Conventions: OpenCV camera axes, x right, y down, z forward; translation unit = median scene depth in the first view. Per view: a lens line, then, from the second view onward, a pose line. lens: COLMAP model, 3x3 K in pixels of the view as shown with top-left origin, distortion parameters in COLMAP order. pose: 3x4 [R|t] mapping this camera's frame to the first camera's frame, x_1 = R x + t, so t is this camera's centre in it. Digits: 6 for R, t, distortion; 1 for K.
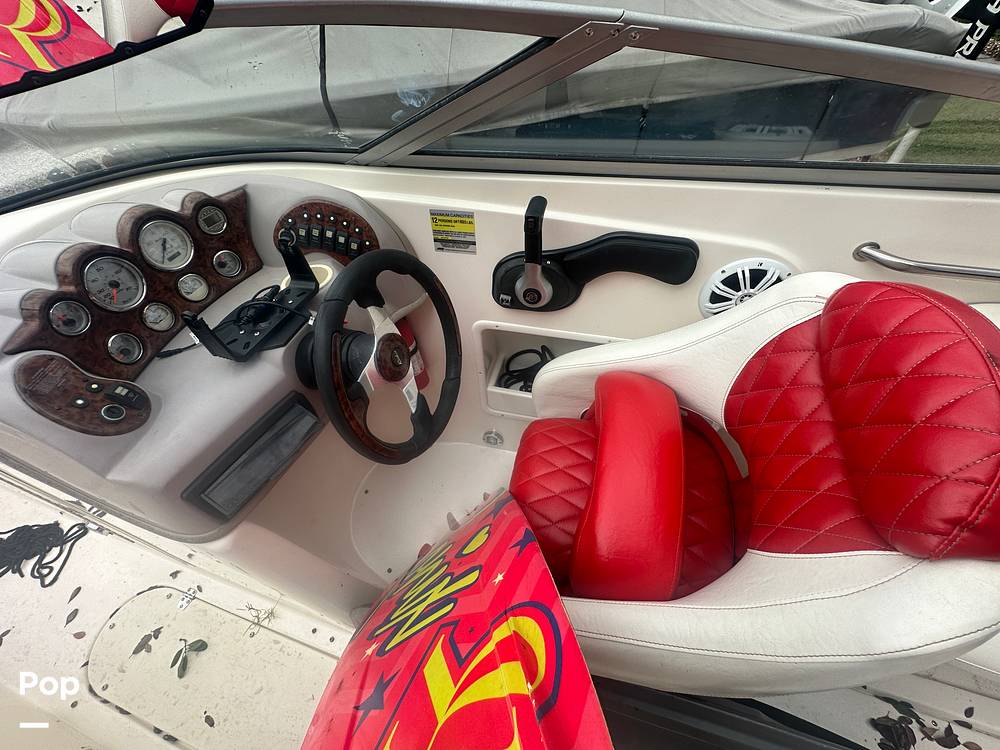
lens RADIAL K [[401.3, 0, 498.9], [0, 401.3, 374.5], [0, 0, 1]] dist [-0.000711, -0.000368]
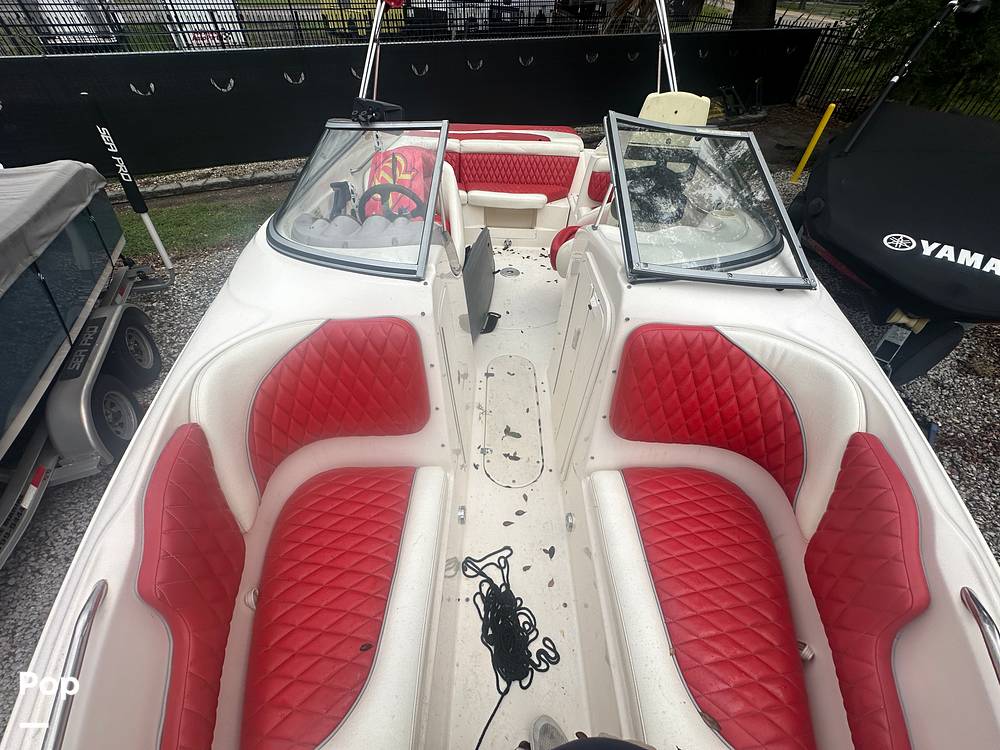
lens RADIAL K [[401.3, 0, 500.0], [0, 401.3, 375.0], [0, 0, 1]] dist [-0.000393, 0.000717]
pose [[-0.301244, -0.566055, 0.767355, -3.030952], [0.764648, 0.337397, 0.549069, -0.593971], [-0.569707, 0.752160, 0.331193, 0.379118]]
